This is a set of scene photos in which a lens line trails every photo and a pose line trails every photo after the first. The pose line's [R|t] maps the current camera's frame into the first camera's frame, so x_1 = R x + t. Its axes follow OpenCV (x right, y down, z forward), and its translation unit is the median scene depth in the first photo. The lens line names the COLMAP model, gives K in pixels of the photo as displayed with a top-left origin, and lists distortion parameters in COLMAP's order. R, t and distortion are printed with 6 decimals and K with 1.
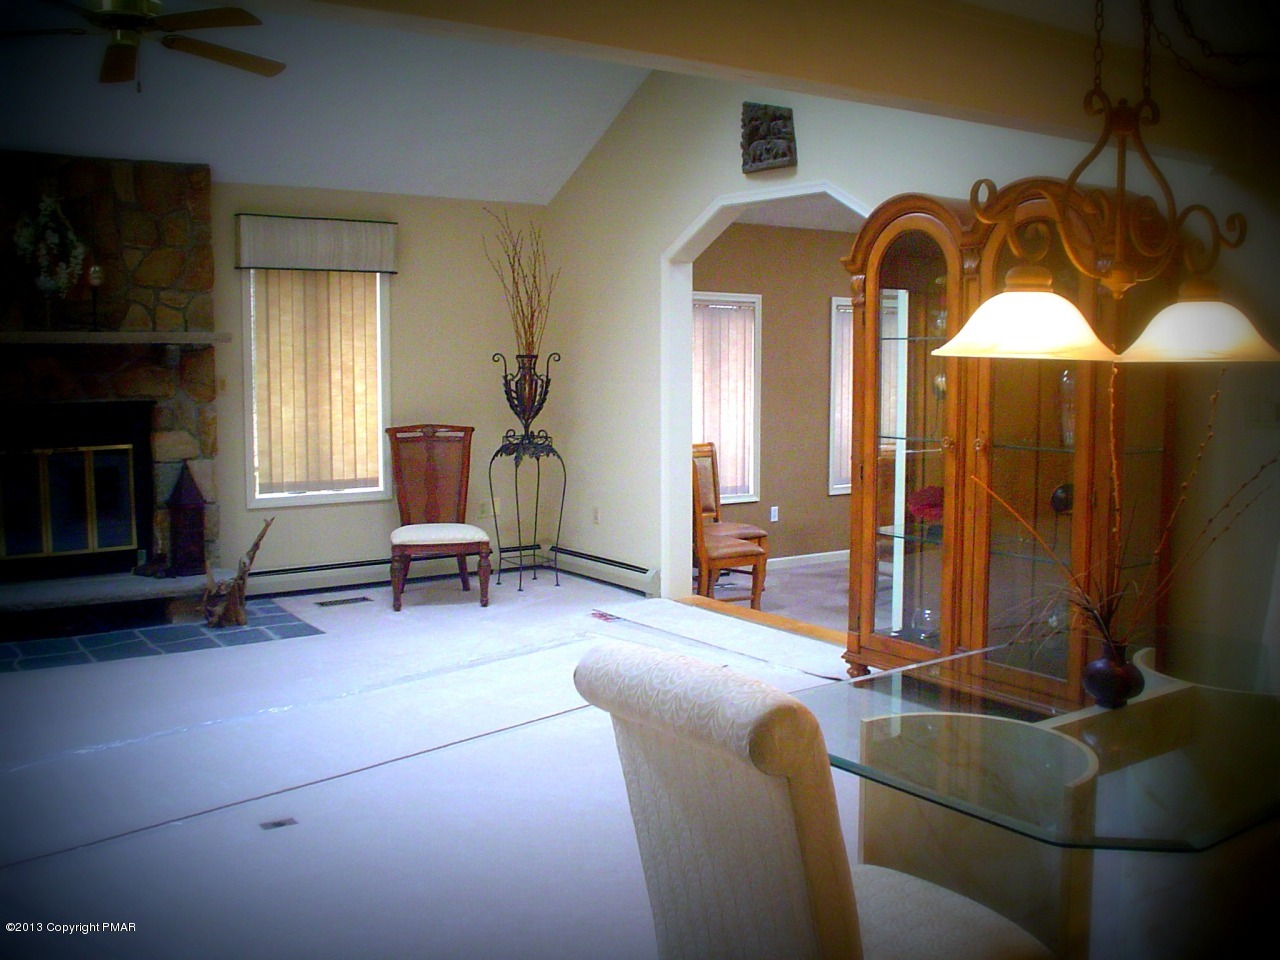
lens RADIAL K [[1235.1, 0, 640.3], [0, 1235.1, 454.3], [0, 0, 1]] dist [-0.131529, 0.113050]
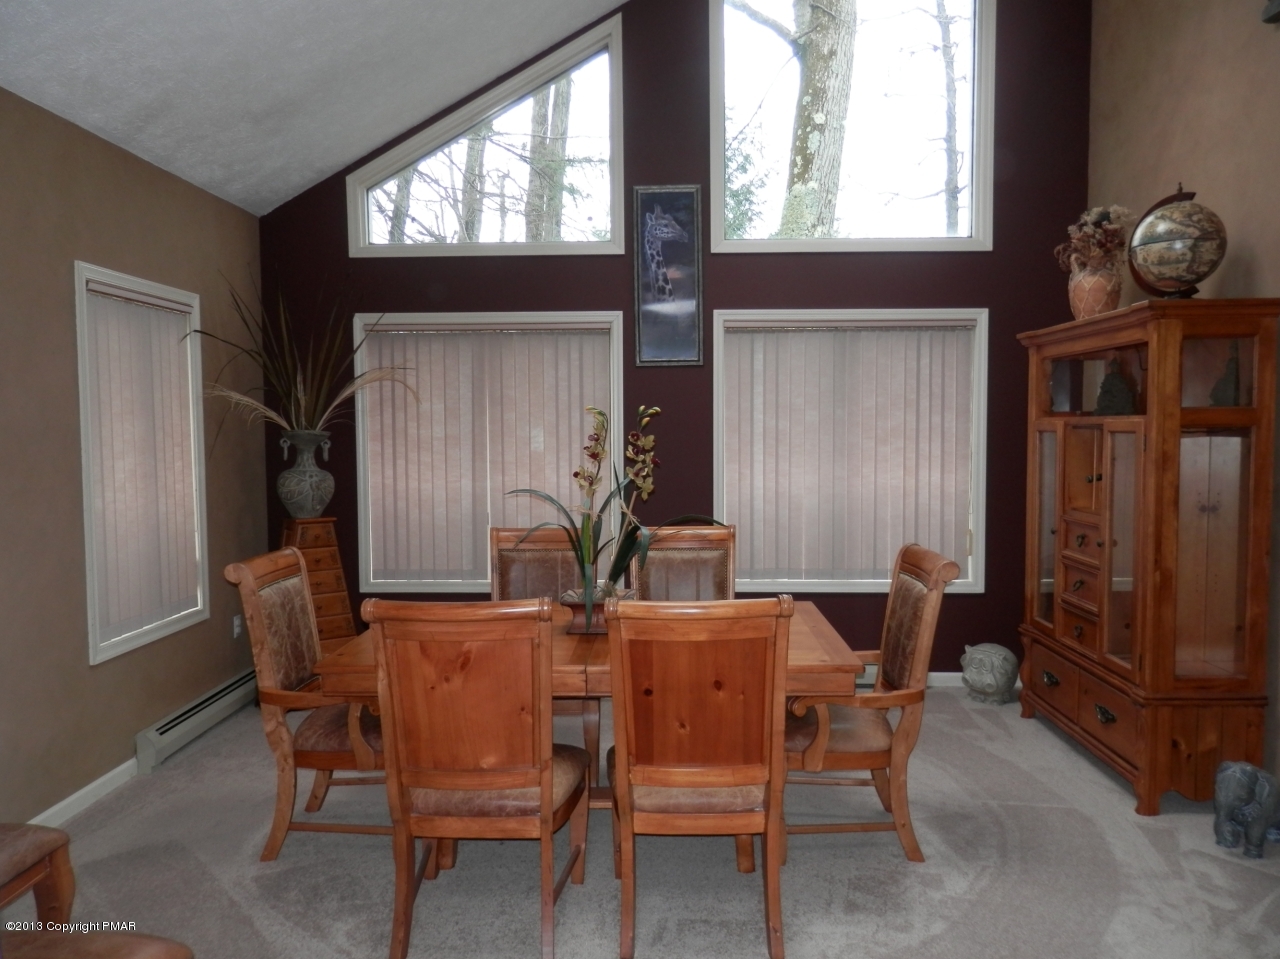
lens RADIAL K [[945.3, 0, 644.3], [0, 945.3, 481.6], [0, 0, 1]] dist [-0.006076, 0.002836]
pose [[0.593407, -0.054201, 0.803075, -0.019559], [0.071351, 0.997345, 0.014590, -0.039498], [-0.801734, 0.048643, 0.595699, 0.793677]]
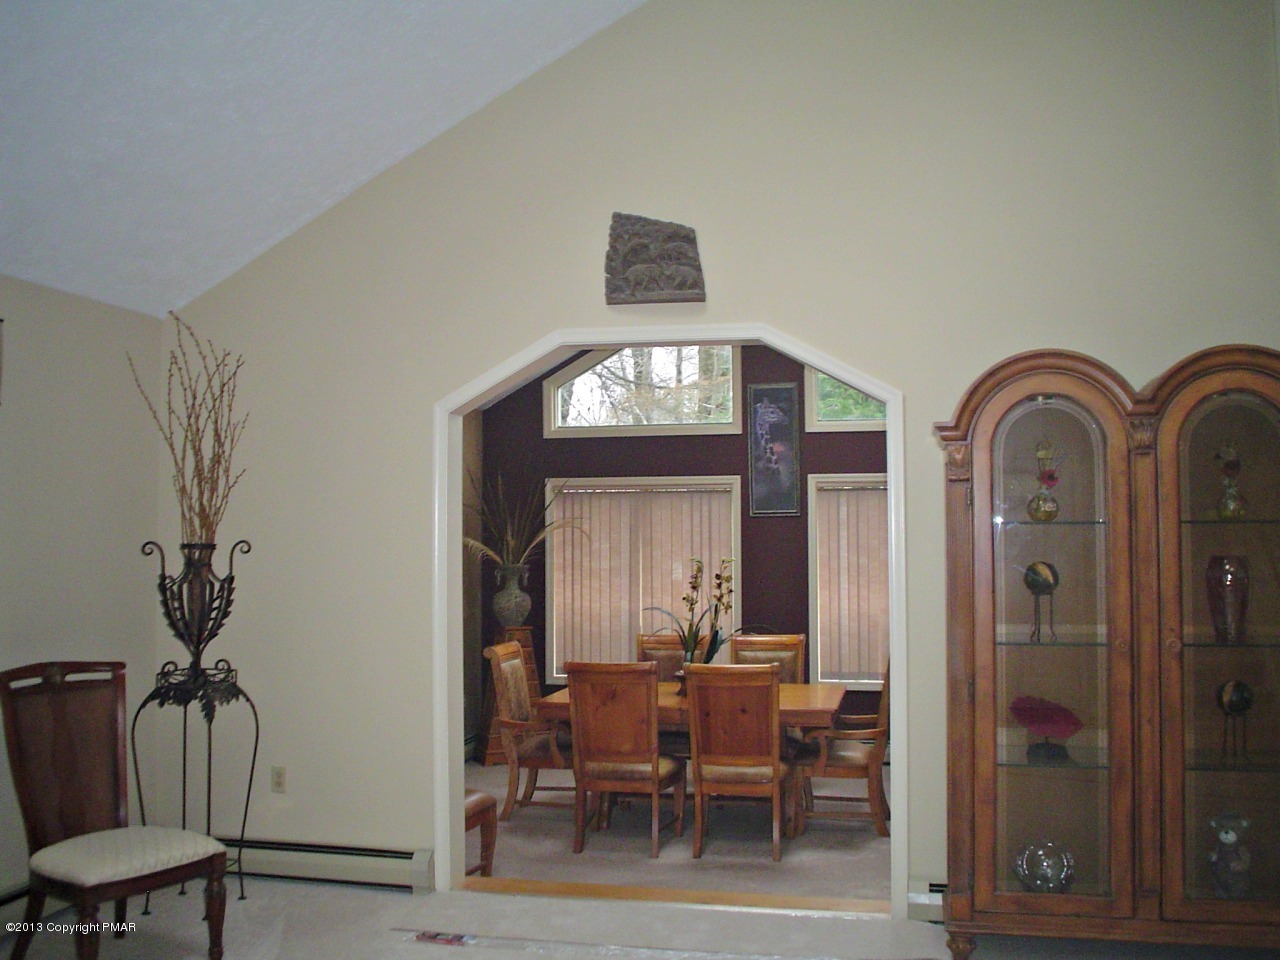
lens RADIAL K [[1235.1, 0, 640.3], [0, 1235.1, 454.3], [0, 0, 1]] dist [-0.131529, 0.113050]
pose [[0.735345, 0.034656, 0.676806, -0.366219], [0.061009, 0.991251, -0.117043, -0.039952], [-0.674941, 0.127358, 0.726798, 0.387633]]
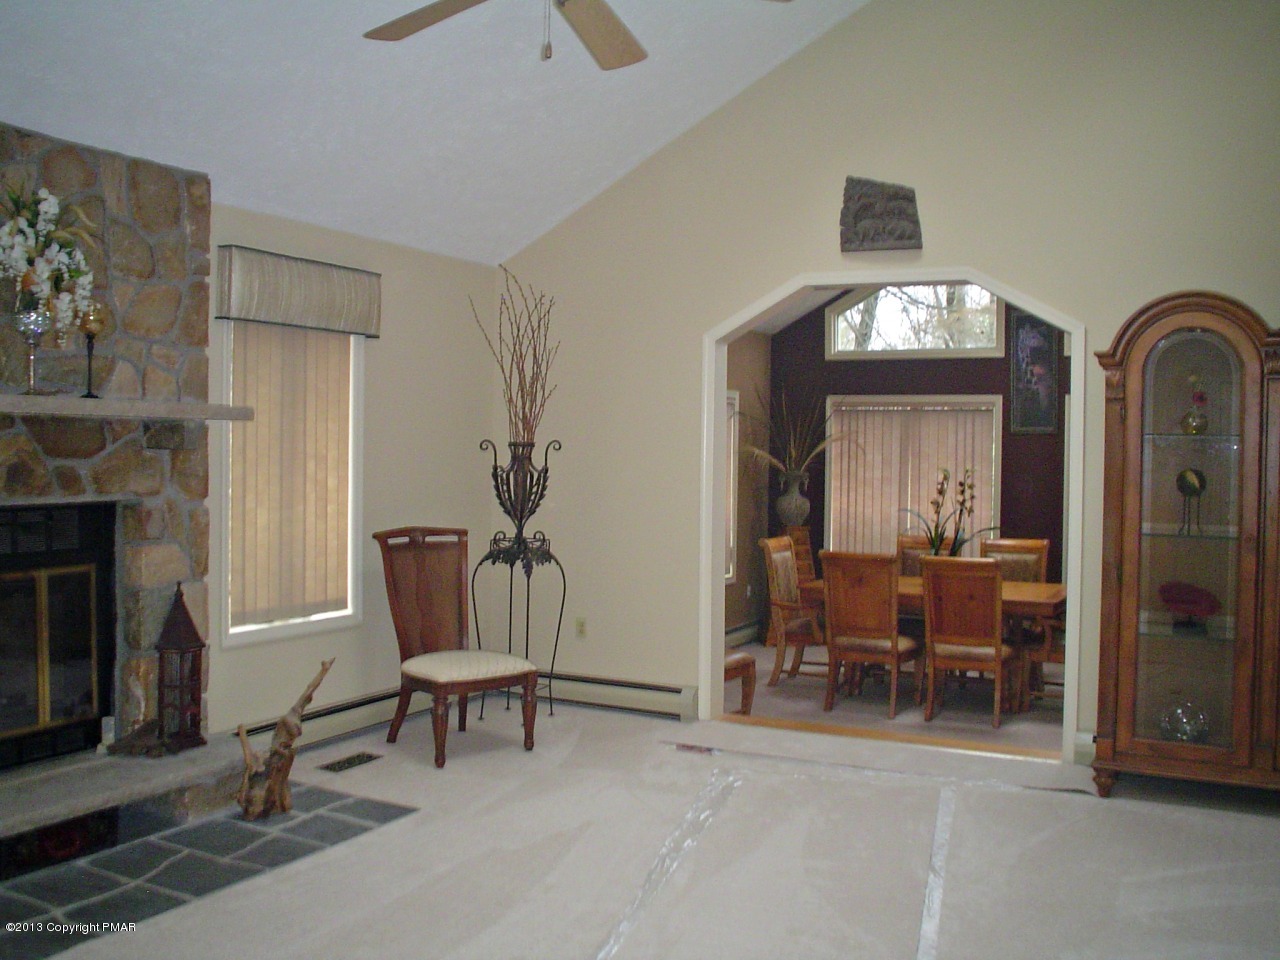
lens RADIAL K [[1235.1, 0, 640.3], [0, 1235.1, 454.3], [0, 0, 1]] dist [-0.131529, 0.113050]
pose [[0.886857, 0.008689, 0.461962, -0.422570], [0.023438, 0.997690, -0.063761, -0.017736], [-0.461449, 0.067374, 0.884605, 0.226419]]
